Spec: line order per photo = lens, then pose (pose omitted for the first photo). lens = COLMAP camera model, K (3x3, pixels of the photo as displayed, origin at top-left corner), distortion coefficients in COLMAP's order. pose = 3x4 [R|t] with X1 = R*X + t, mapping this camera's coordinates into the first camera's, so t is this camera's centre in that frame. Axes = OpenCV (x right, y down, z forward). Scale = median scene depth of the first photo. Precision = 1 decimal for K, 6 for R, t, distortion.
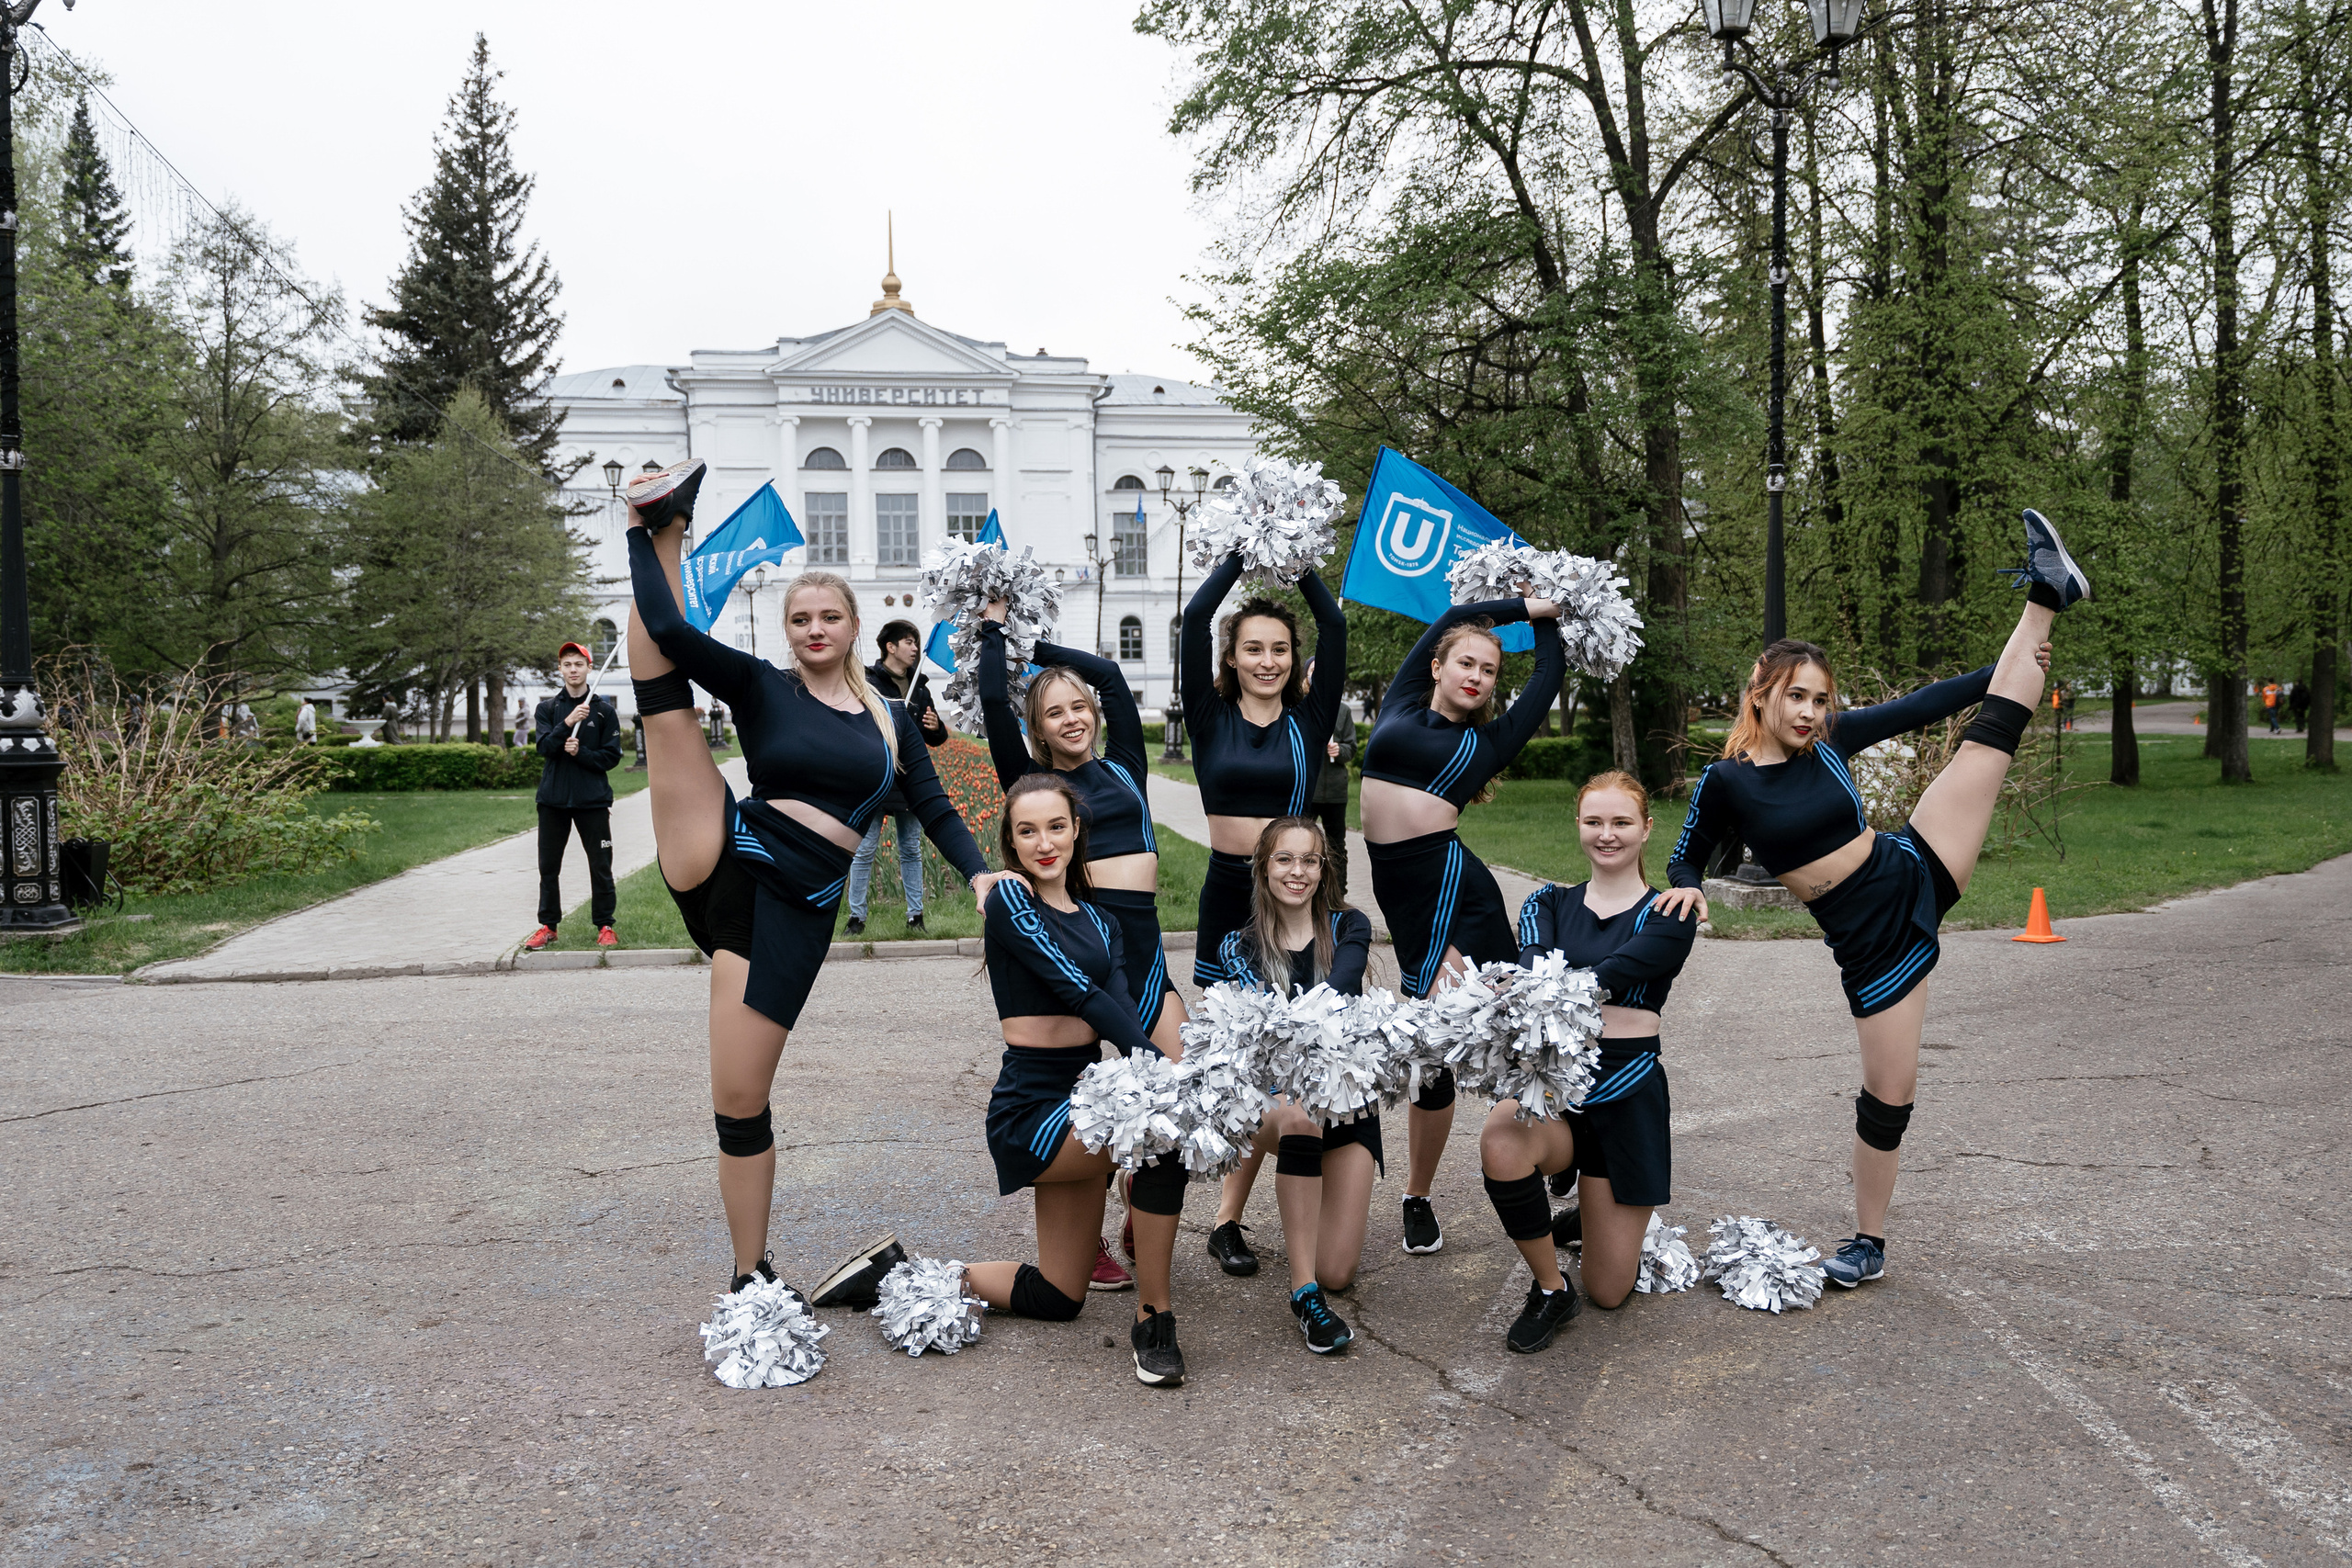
lens RADIAL K [[1930.8, 0, 1227.5], [0, 1930.8, 761.8], [0, 0, 1]] dist [0.040869, -0.060062]
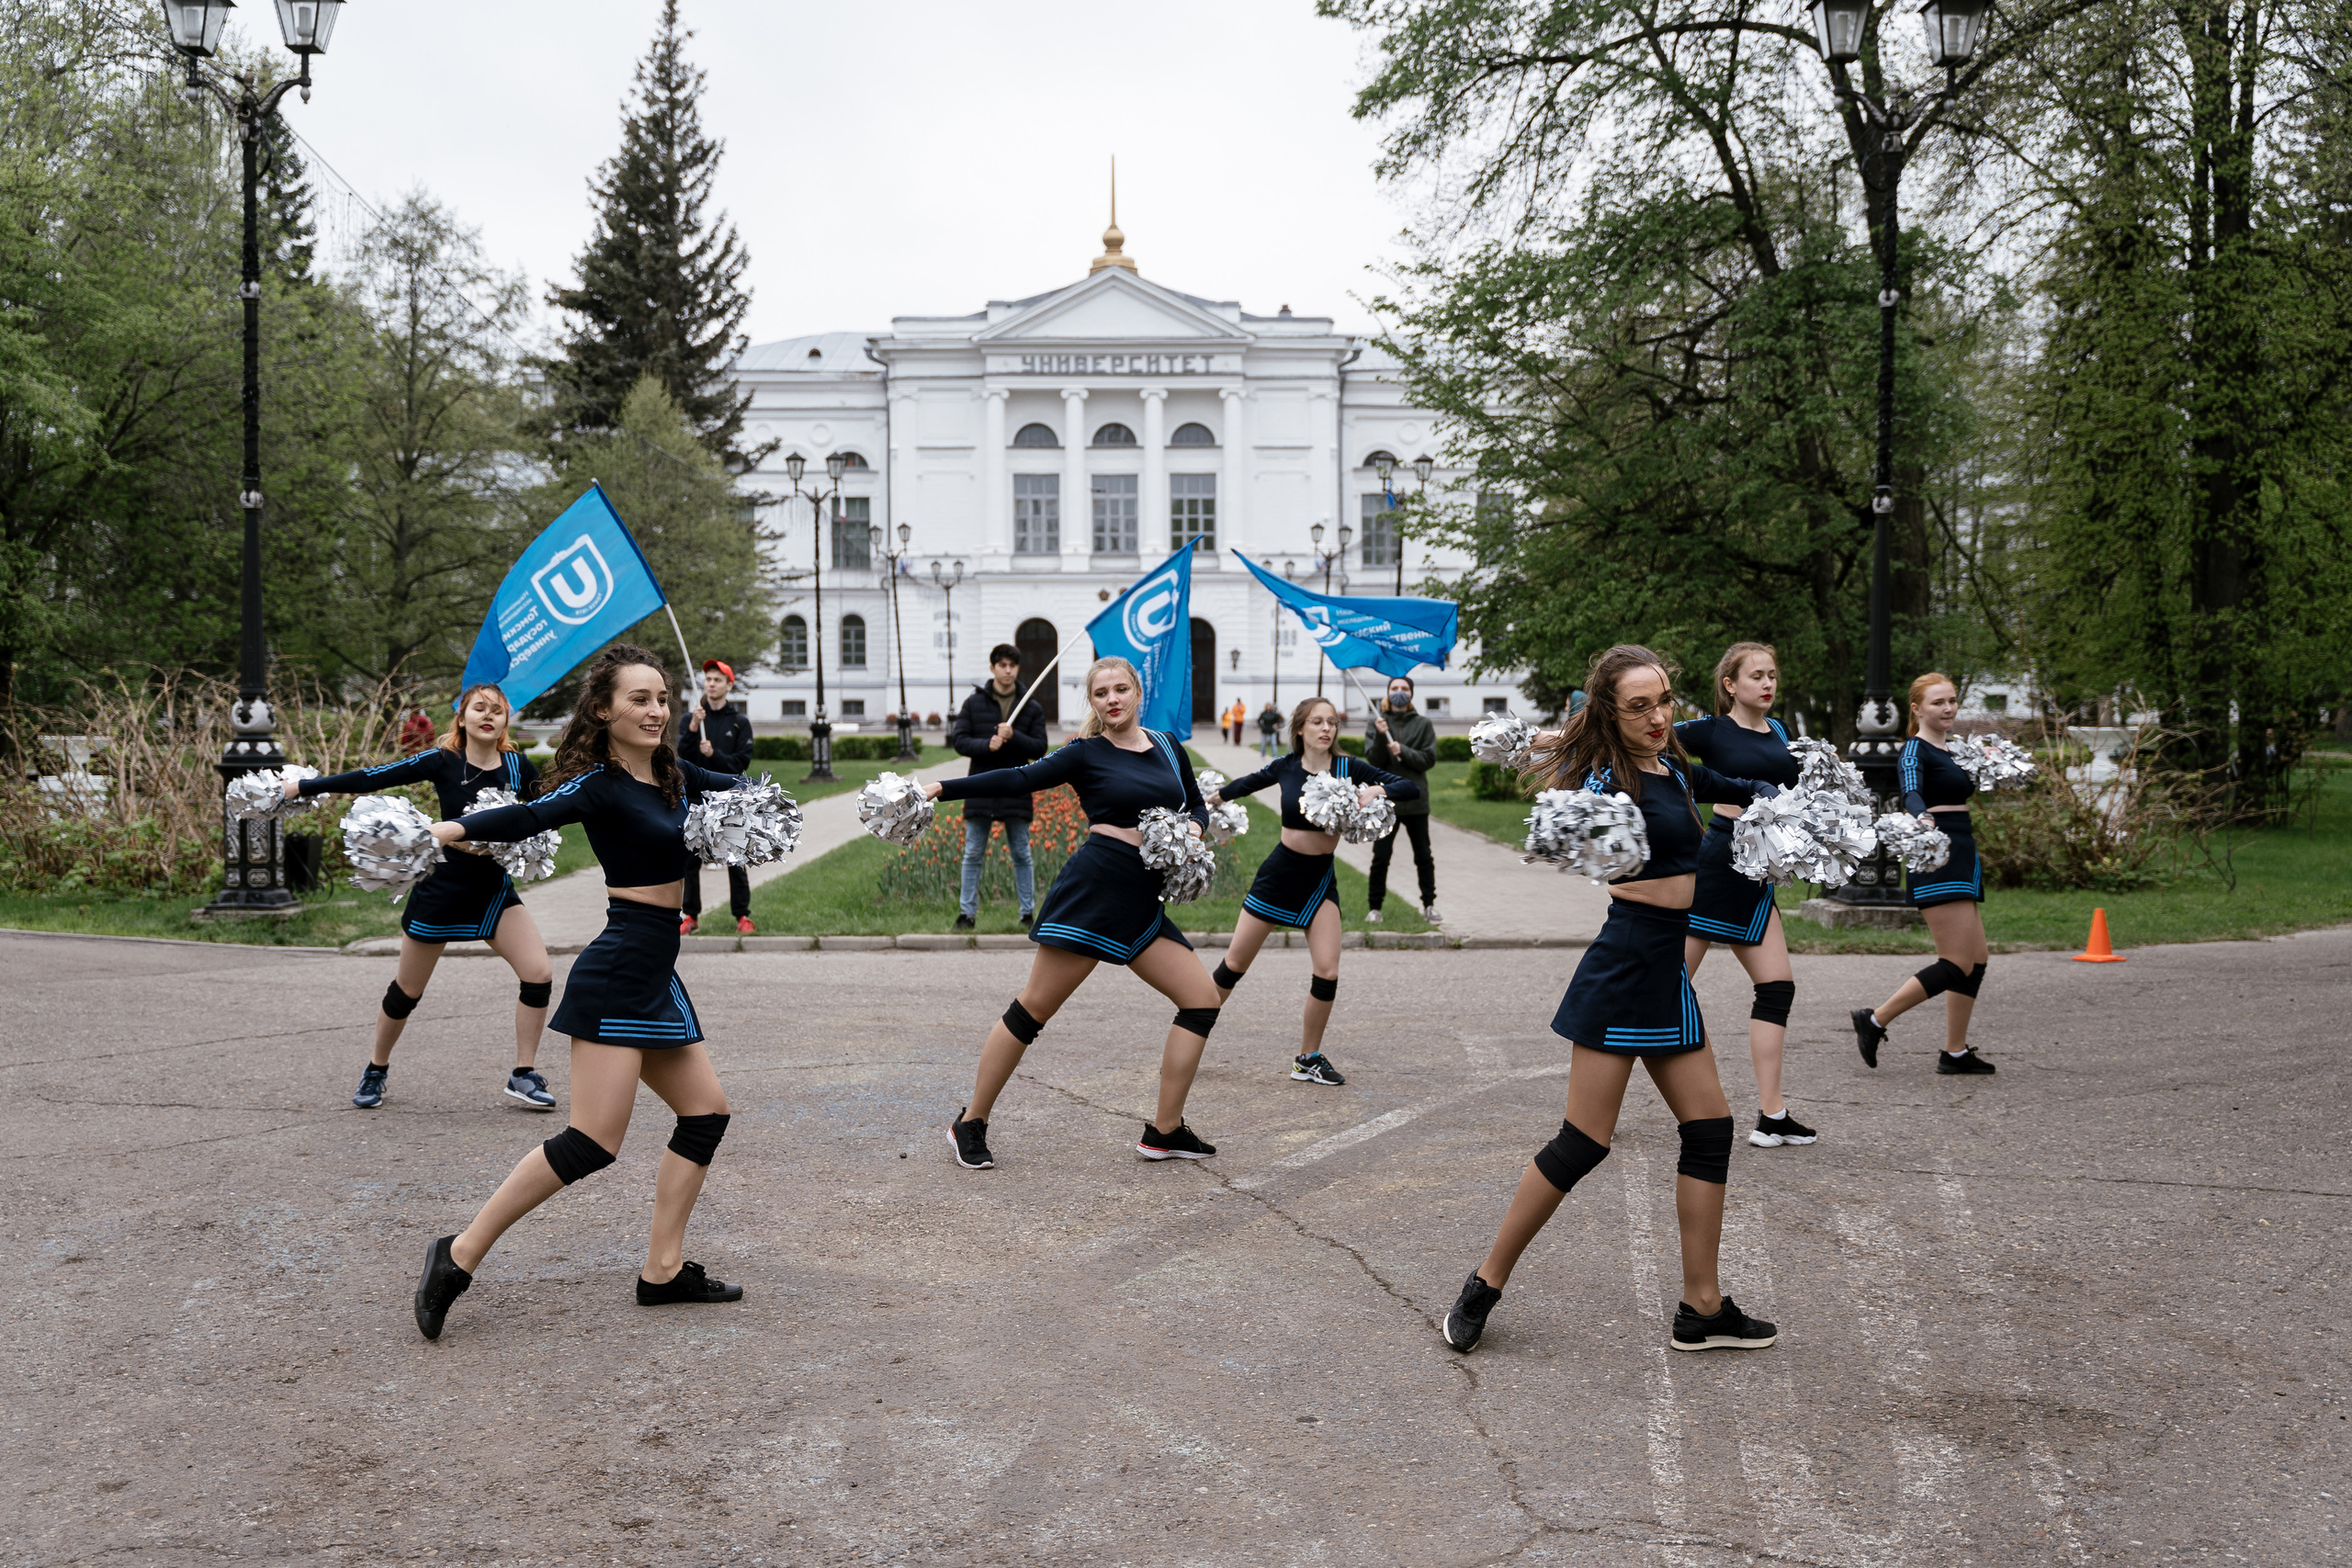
lens RADIAL K [[2313.4, 0, 1219.2], [0, 2313.4, 775.3], [0, 0, 1]] dist [-0.001177, 0.000000]
pose [[0.991127, 0.013095, -0.132269, 0.029114], [-0.013509, 0.999906, -0.002233, 0.000720], [0.132227, 0.004000, 0.991211, -0.065726]]
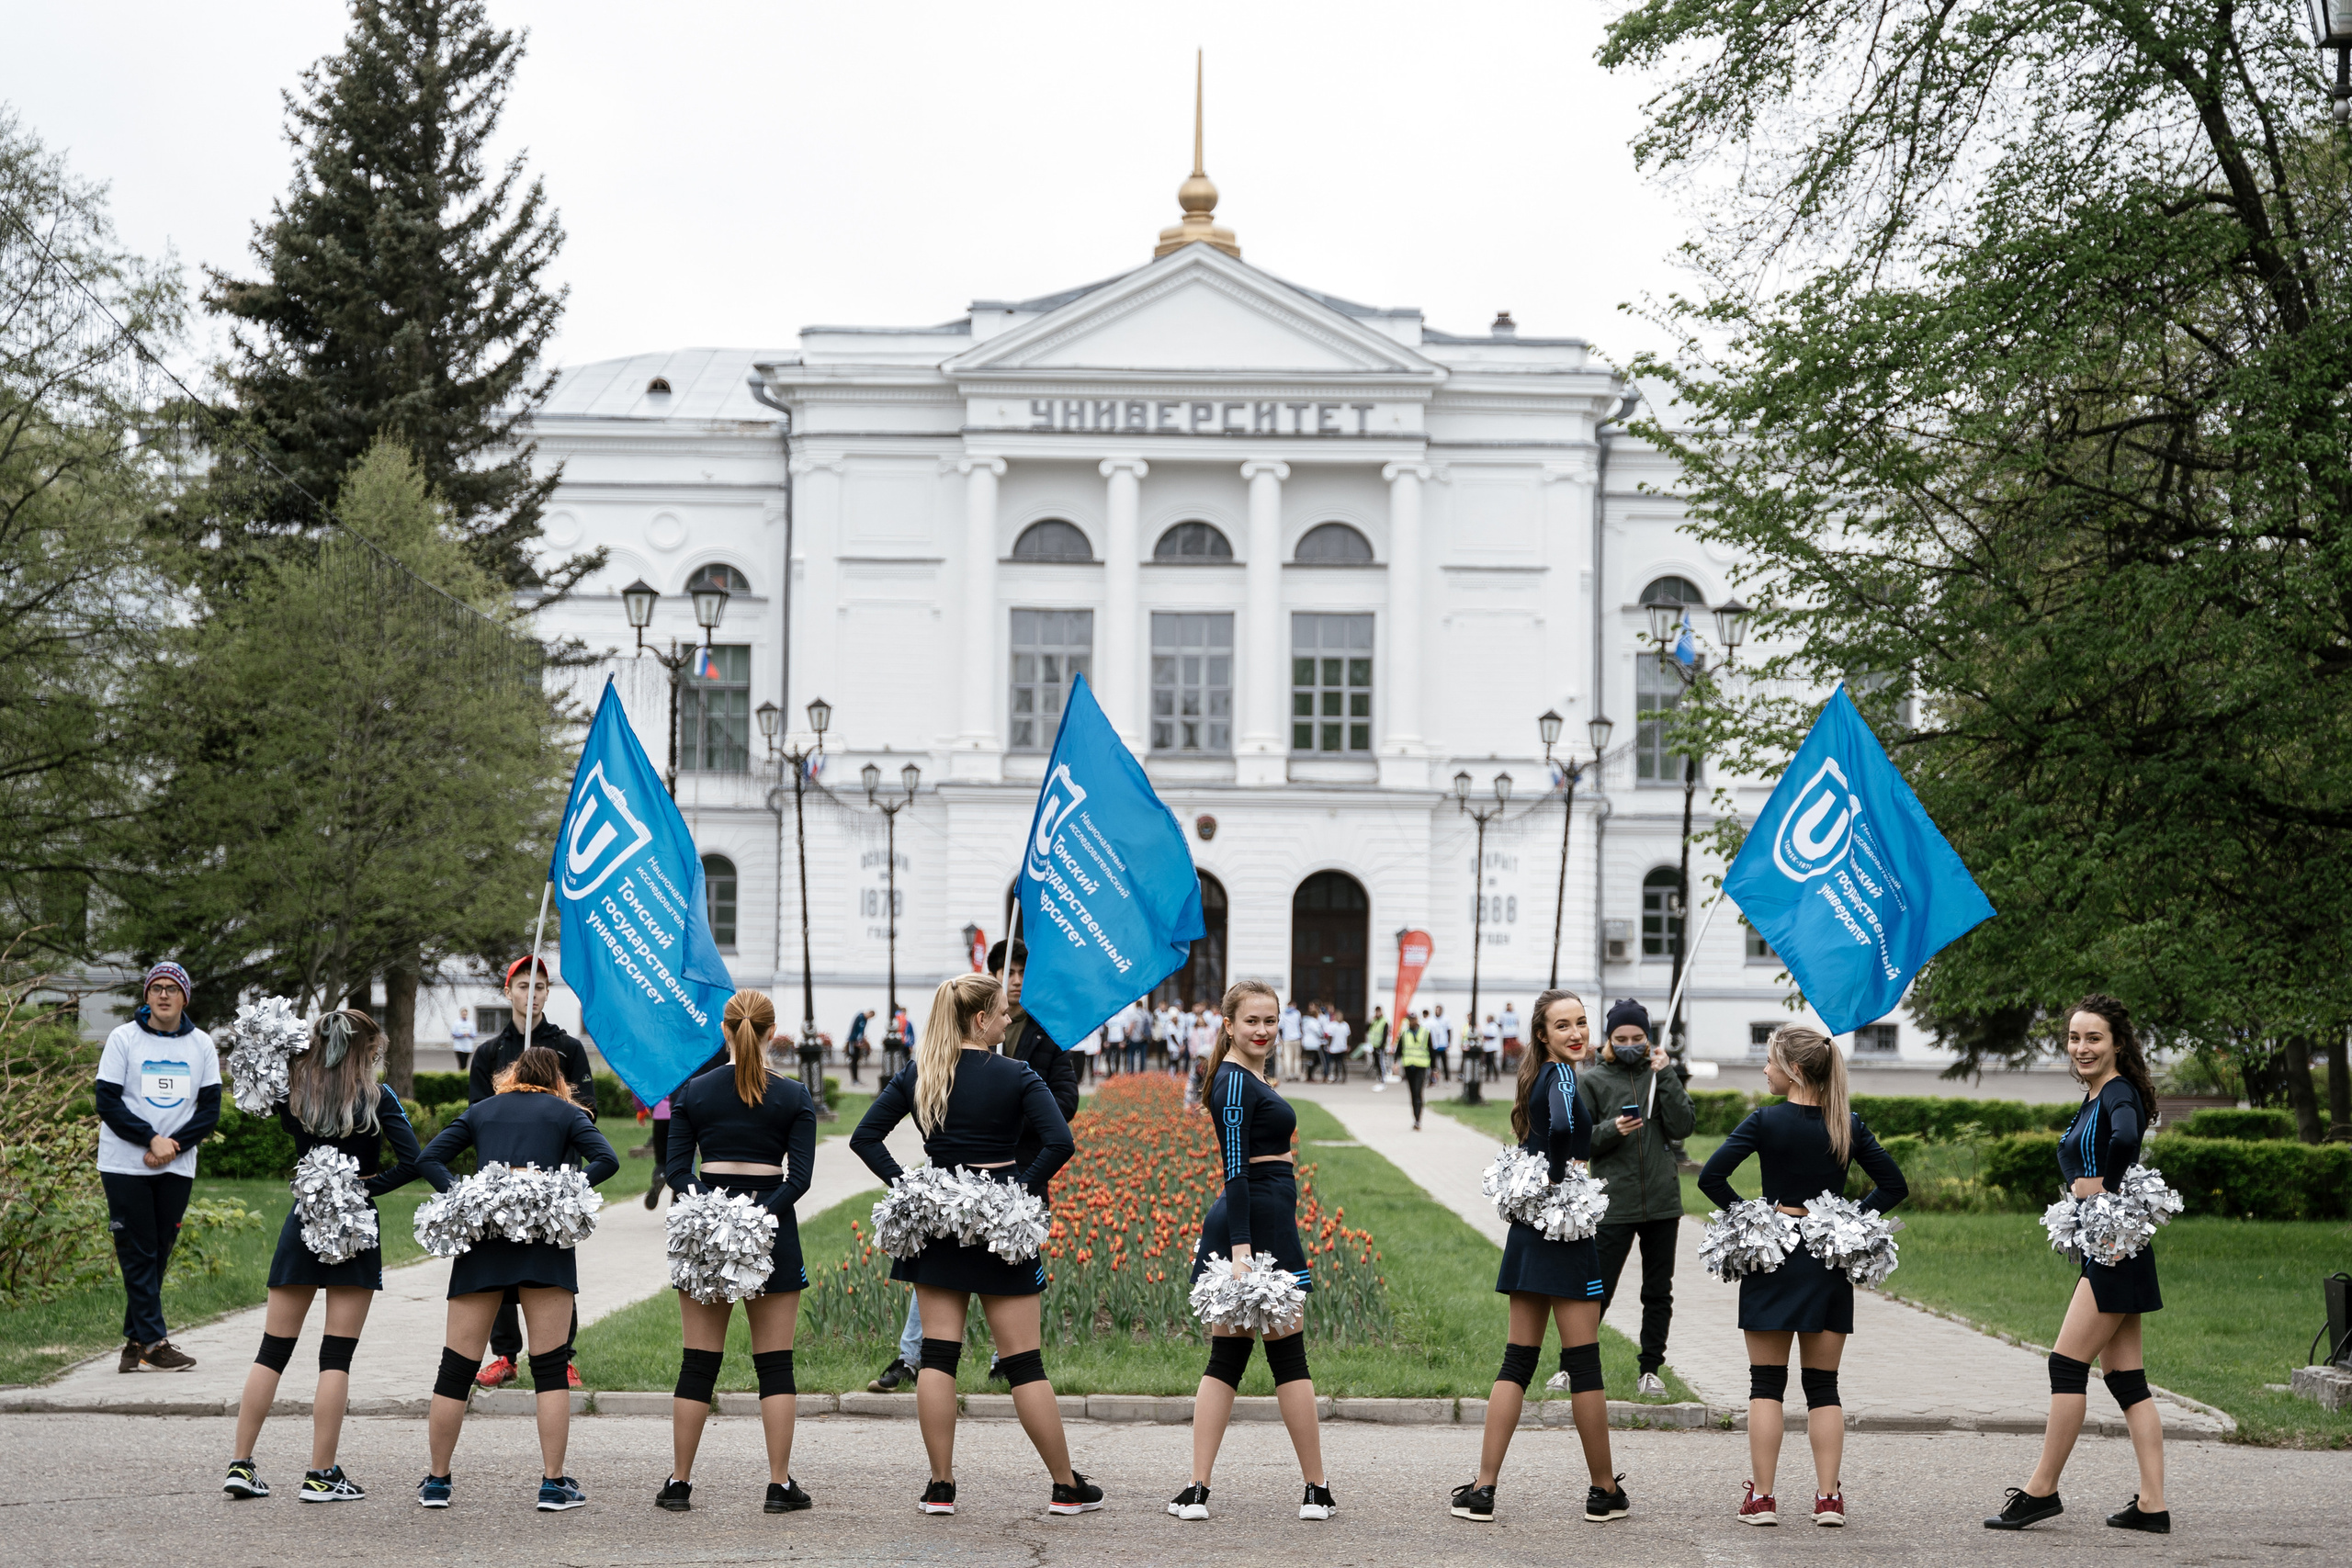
lens RADIAL K [[4327.9, 0, 1345.1], [0, 4327.9, 718.5], [0, 0, 1]] dist [0.069723, 0.000000]
pose [[0.989820, 0.015679, -0.141458, 0.039124], [-0.030527, 0.994171, -0.103407, 0.001986], [0.139012, 0.106673, 0.984529, -0.126760]]
